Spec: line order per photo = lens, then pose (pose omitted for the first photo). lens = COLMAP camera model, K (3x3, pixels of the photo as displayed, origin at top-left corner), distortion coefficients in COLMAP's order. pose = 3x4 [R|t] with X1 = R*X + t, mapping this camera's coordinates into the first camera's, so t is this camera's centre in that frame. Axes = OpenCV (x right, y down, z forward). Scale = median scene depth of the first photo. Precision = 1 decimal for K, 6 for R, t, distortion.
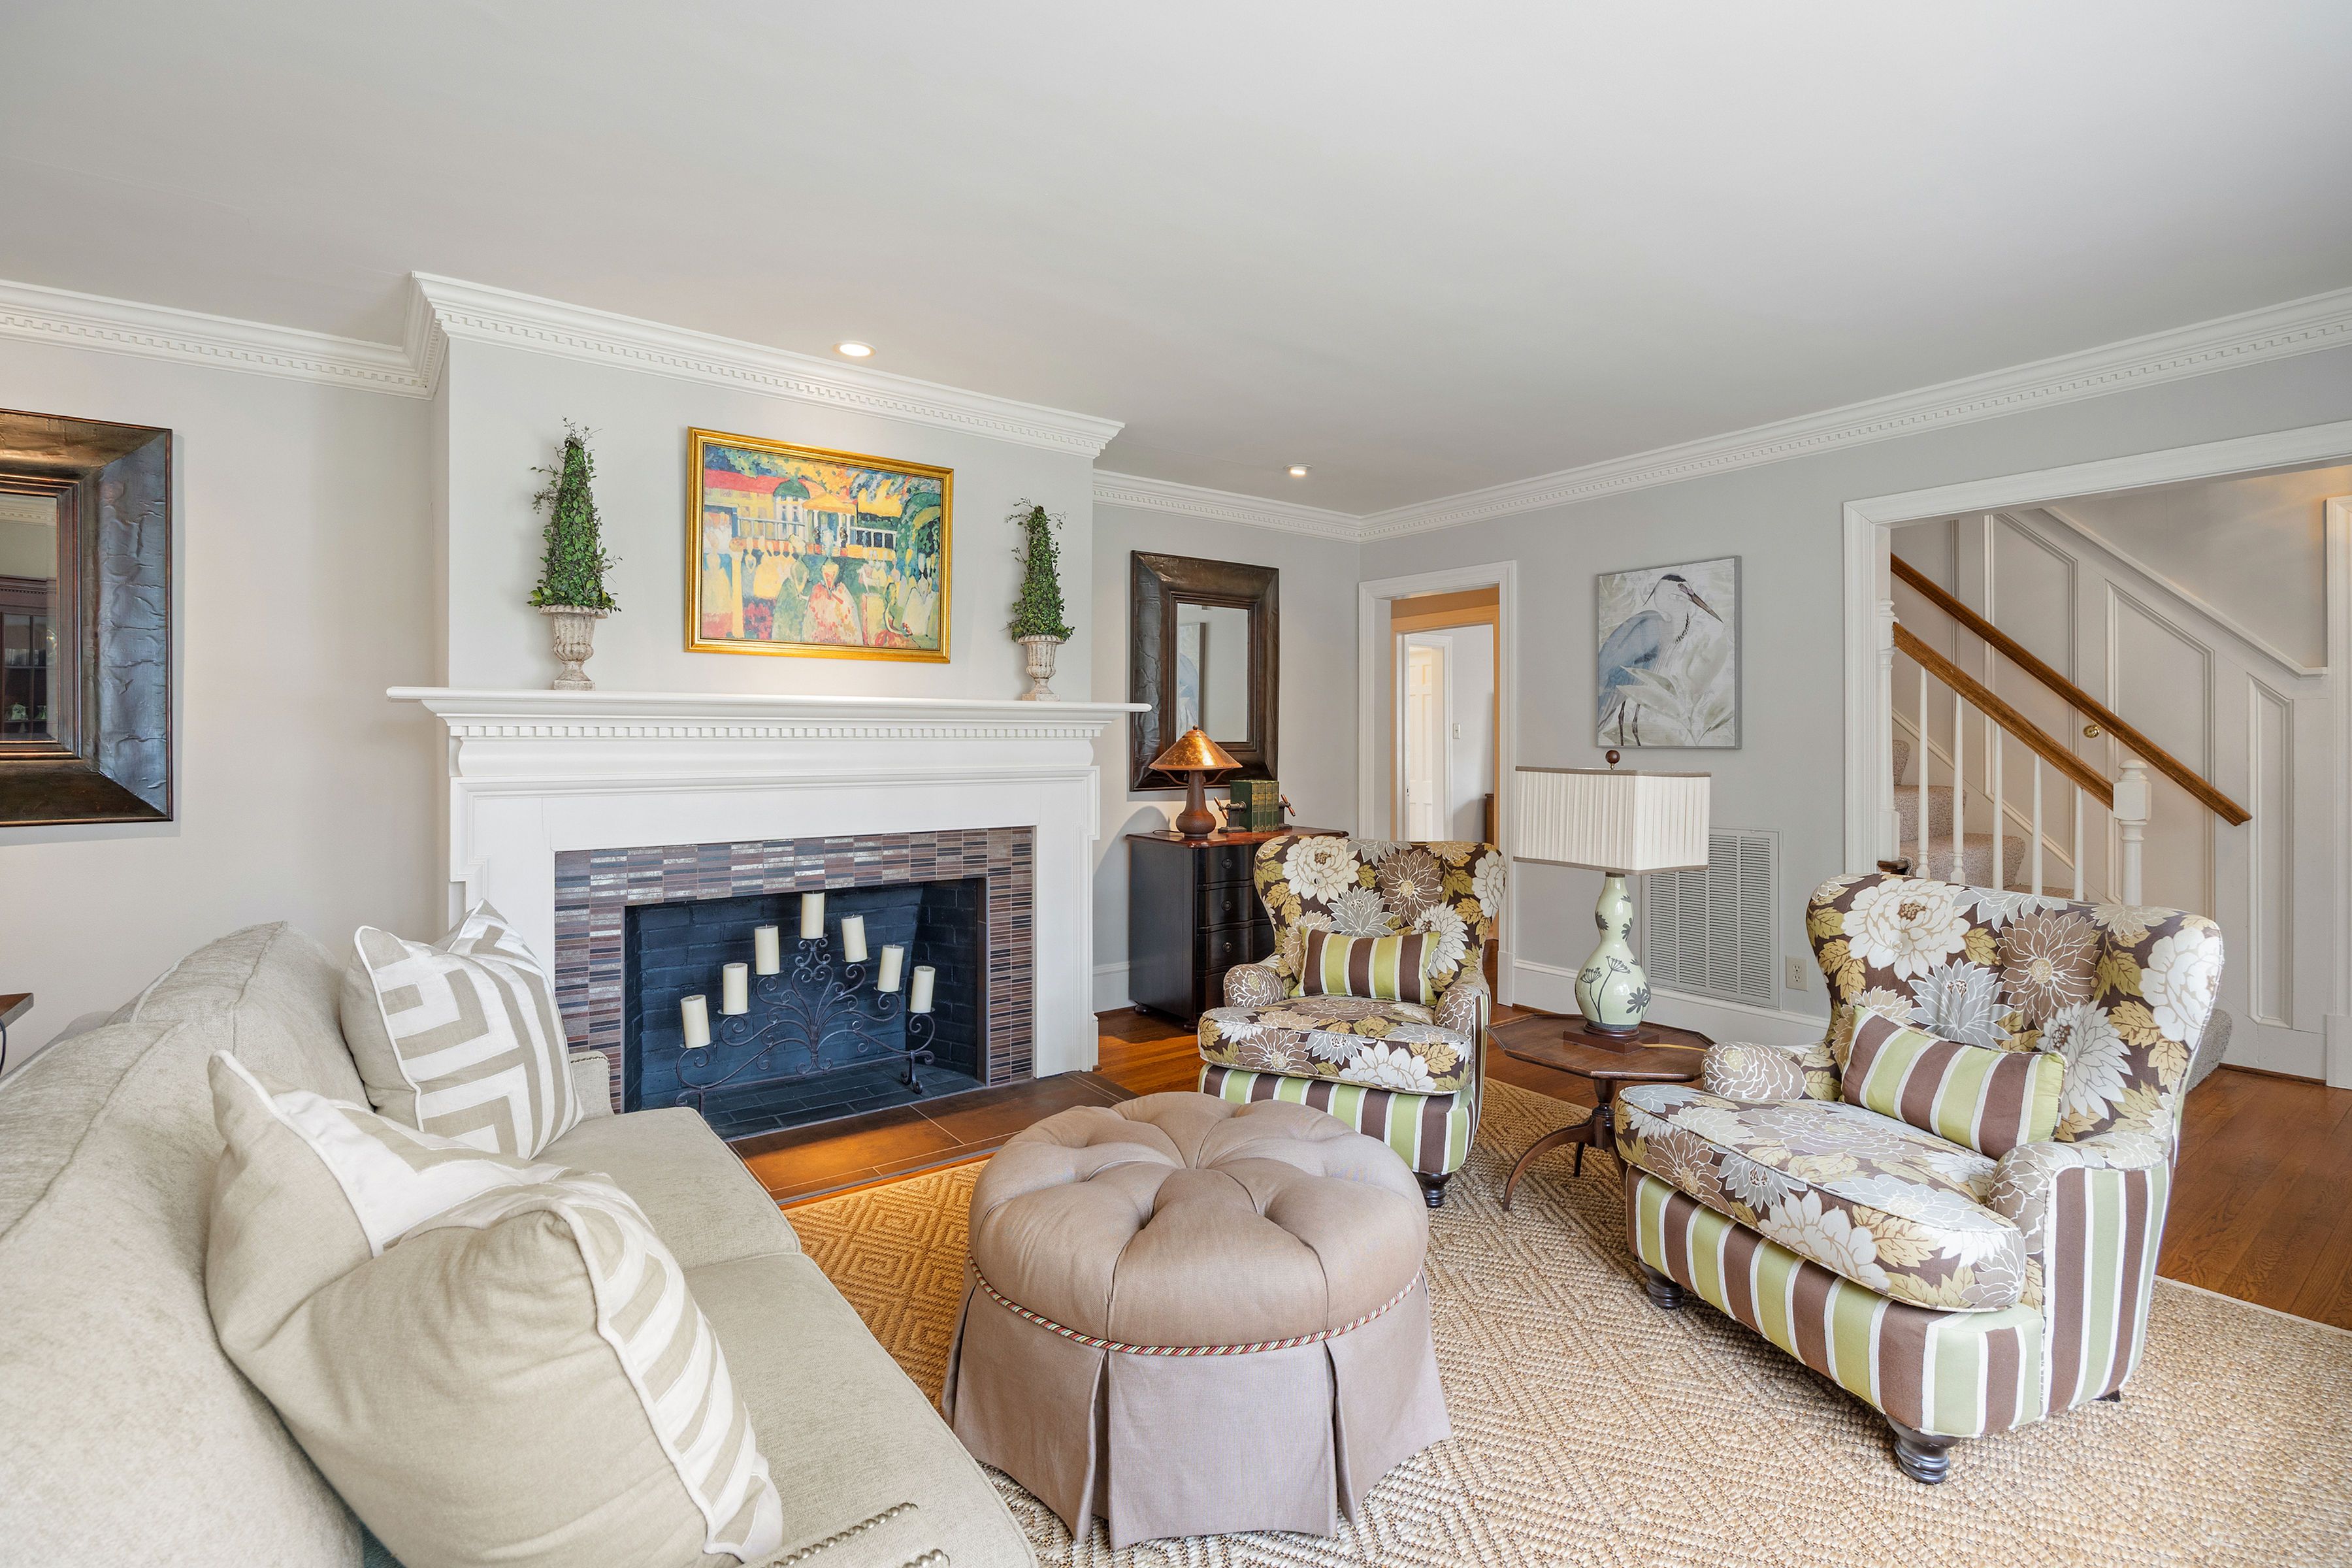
lens RADIAL K [[1105.2, 0, 1157.0], [0, 1105.2, 736.3], [0, 0, 1]] dist [-0.005836, 0.000402]
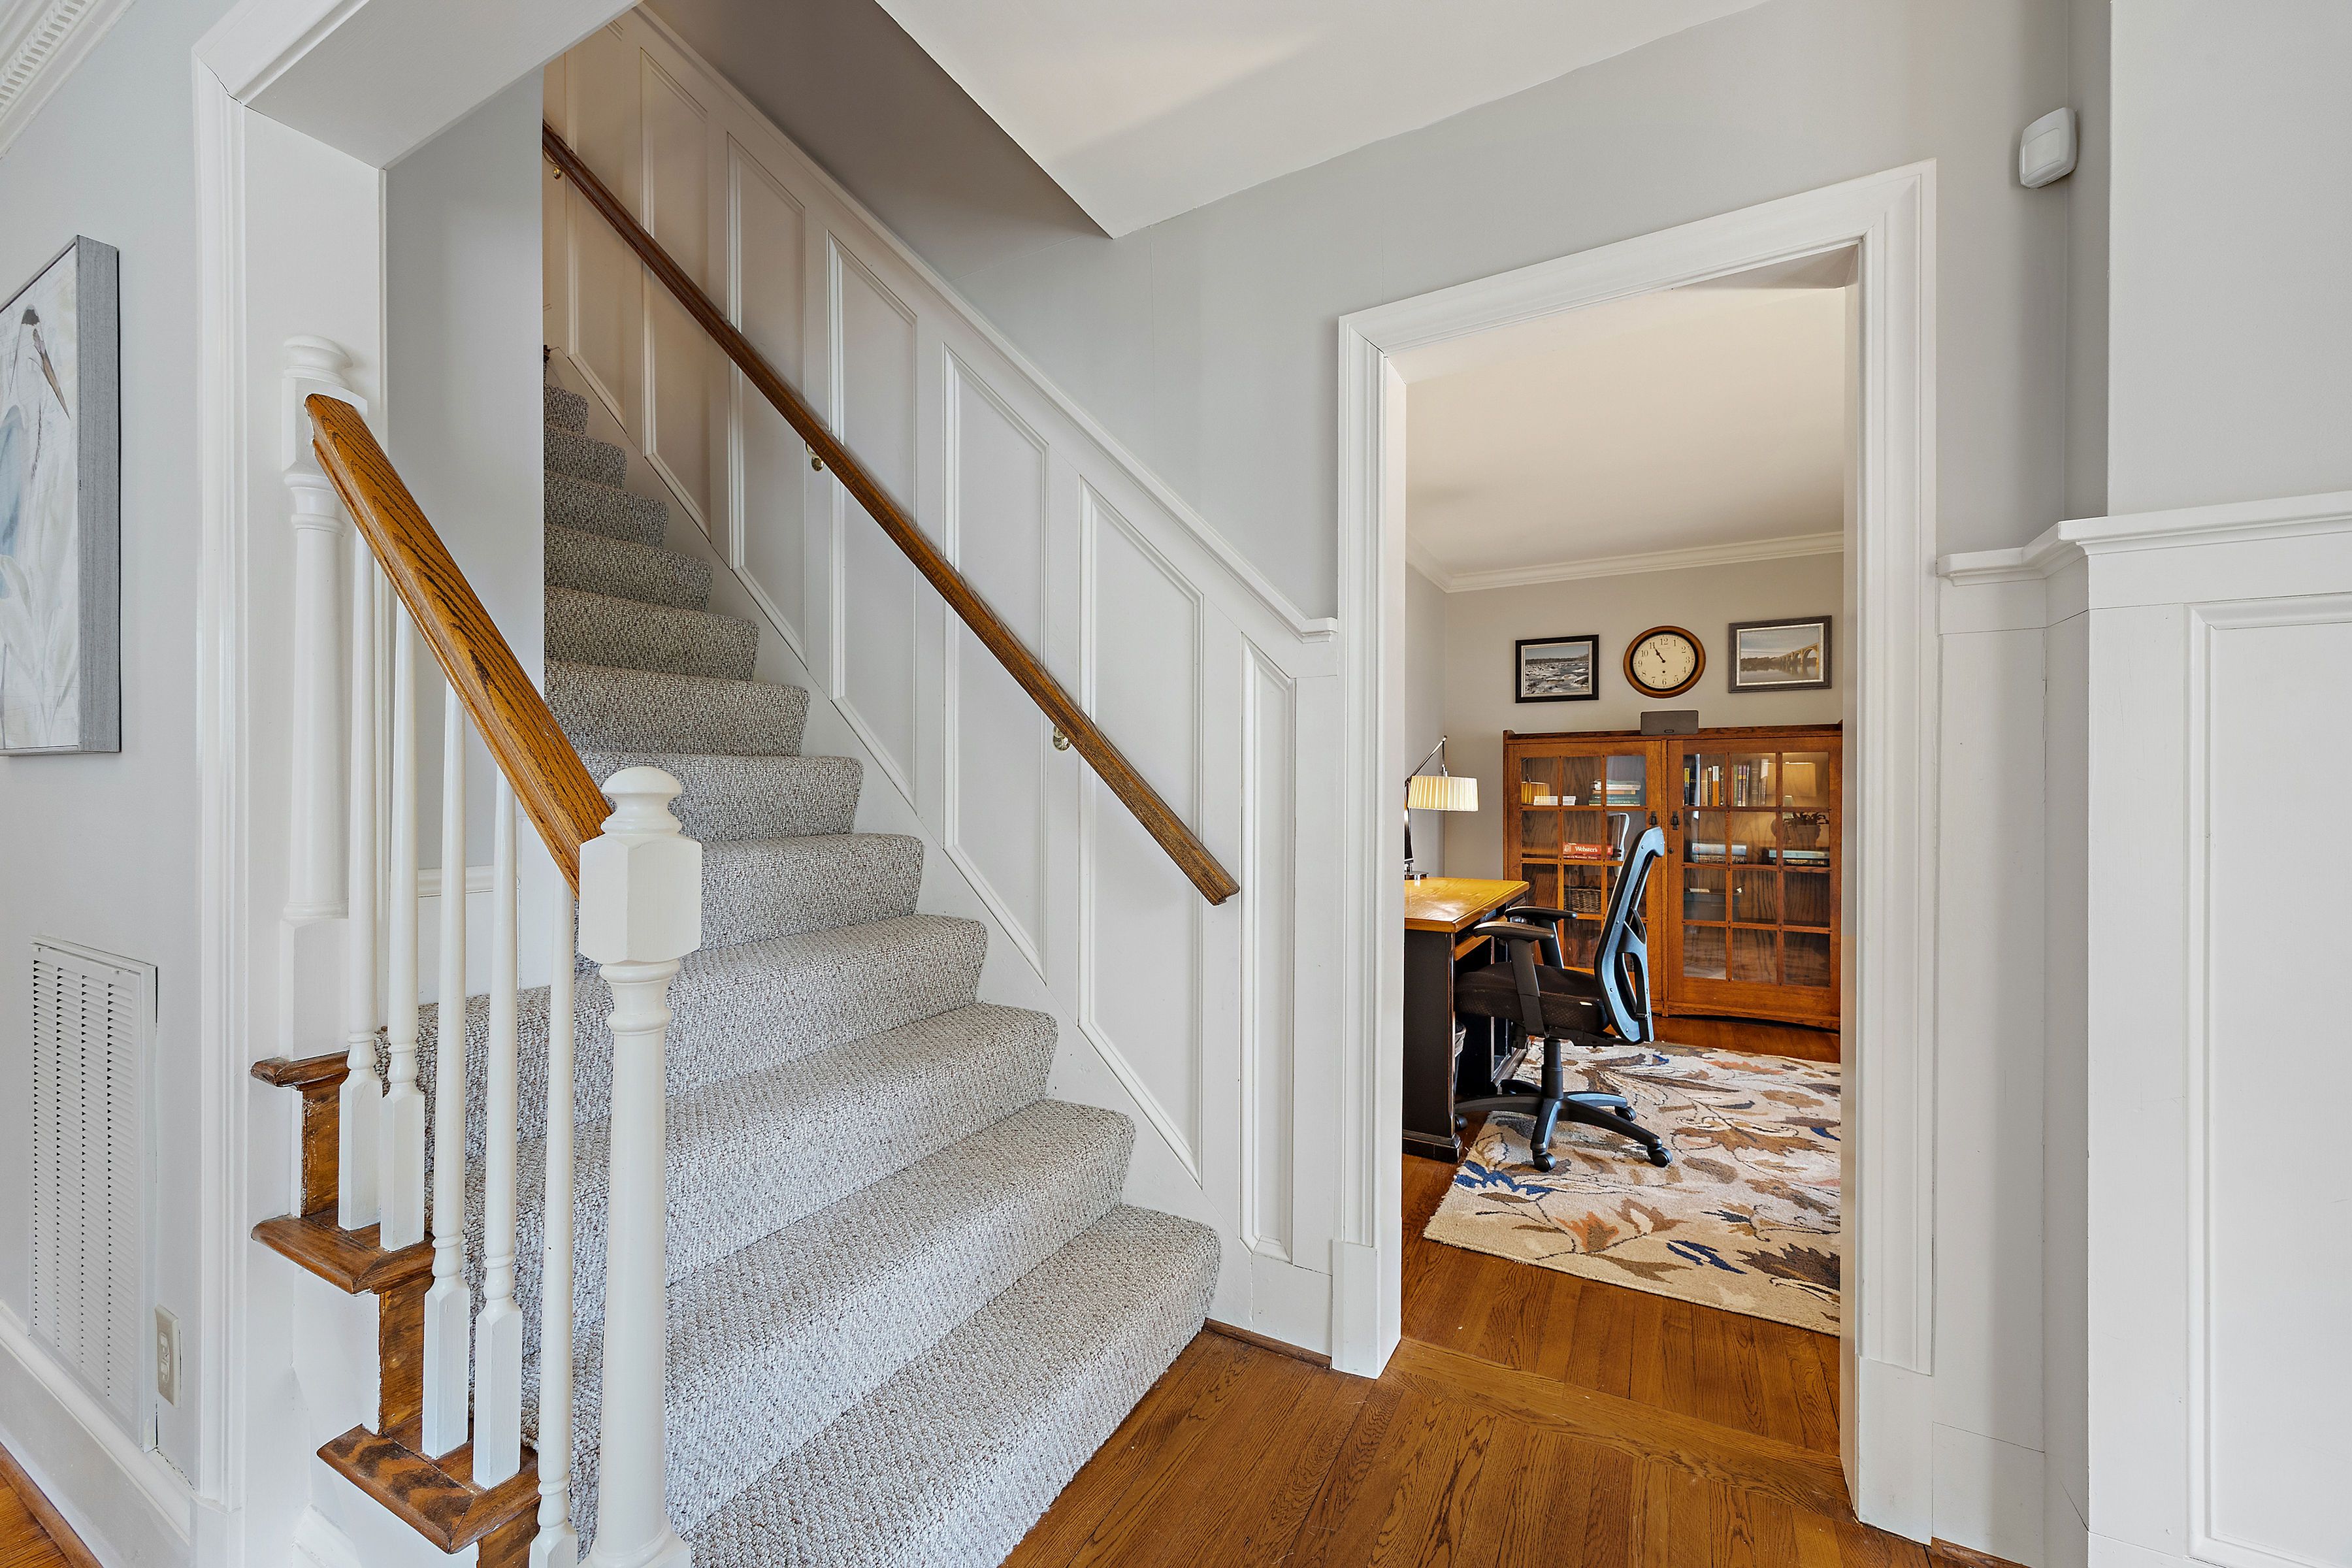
lens RADIAL K [[916.6, 0, 1176.5], [0, 916.6, 788.8], [0, 0, 1]] dist [0.015150, 0.000108]
pose [[0.913399, 0.004528, 0.407040, 0.879102], [-0.006848, 0.999968, 0.004244, 0.024410], [-0.407008, -0.006664, 0.913400, 0.664399]]
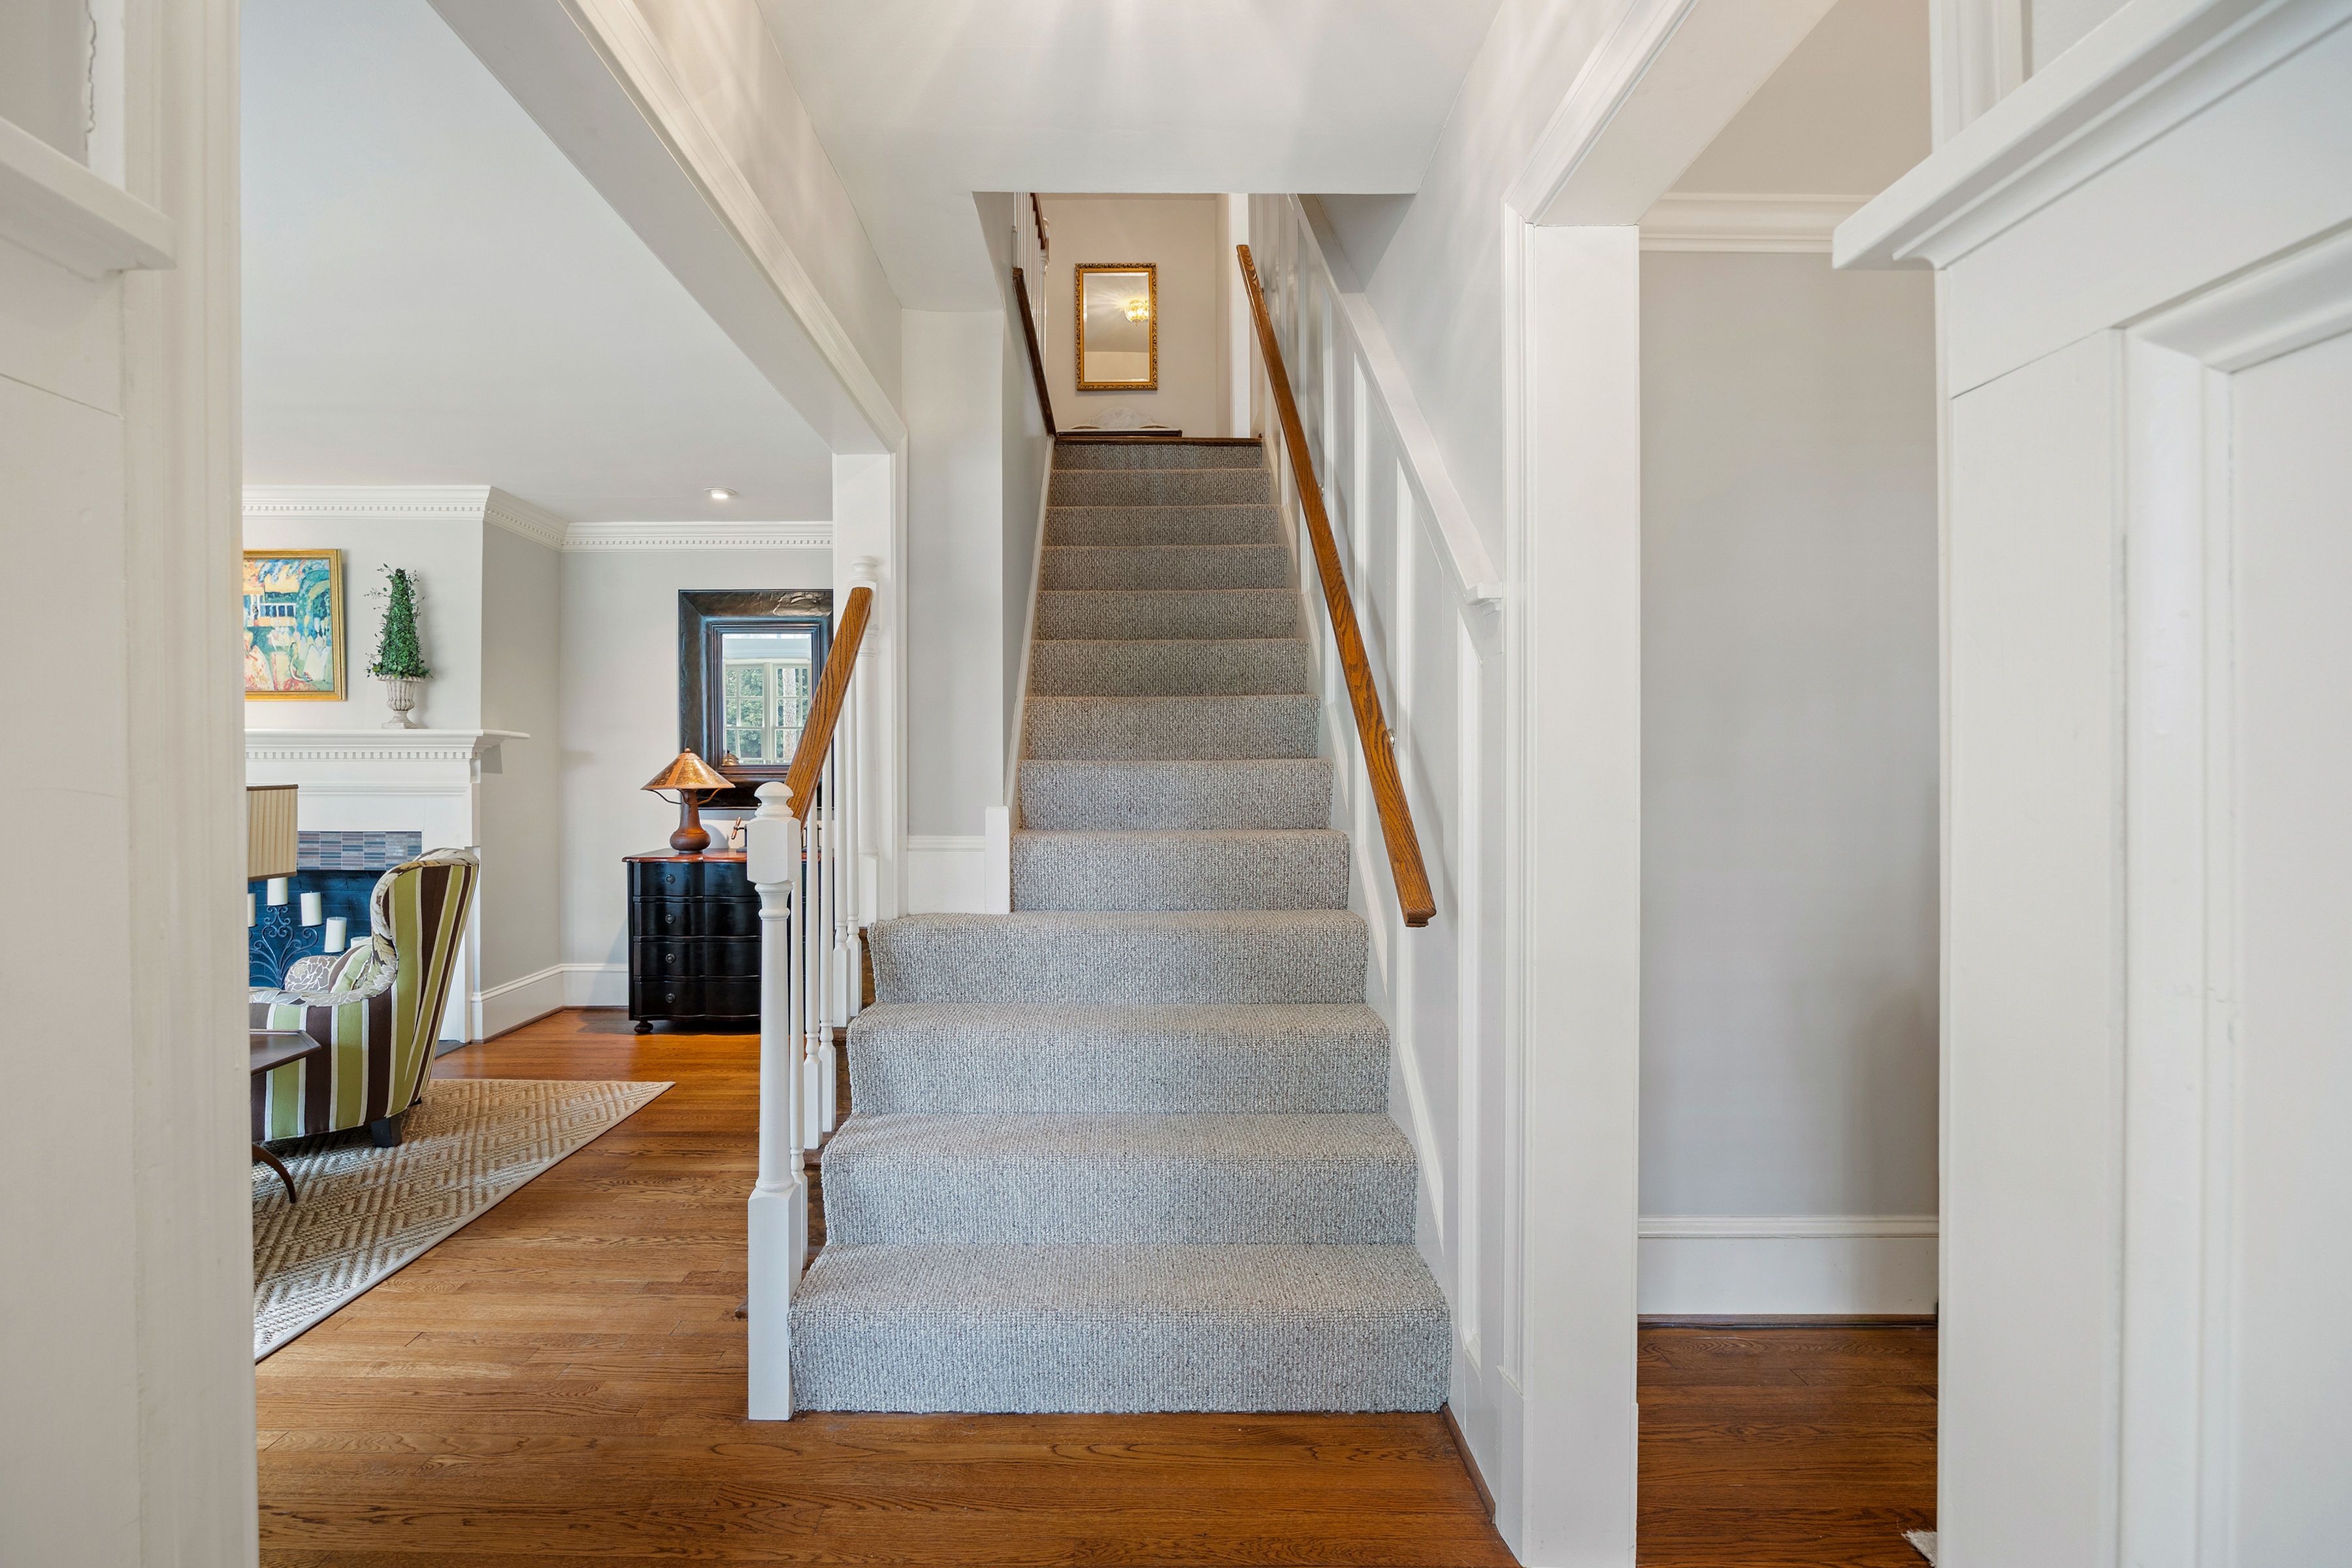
lens RADIAL K [[1033.2, 0, 1175.0], [0, 1033.2, 779.3], [0, 0, 1]] dist [-0.012188, -0.000134]
pose [[0.801337, 0.005700, -0.598186, 1.347870], [0.001370, 0.999934, 0.011364, 0.012880], [0.598211, -0.009926, 0.801277, 0.649676]]
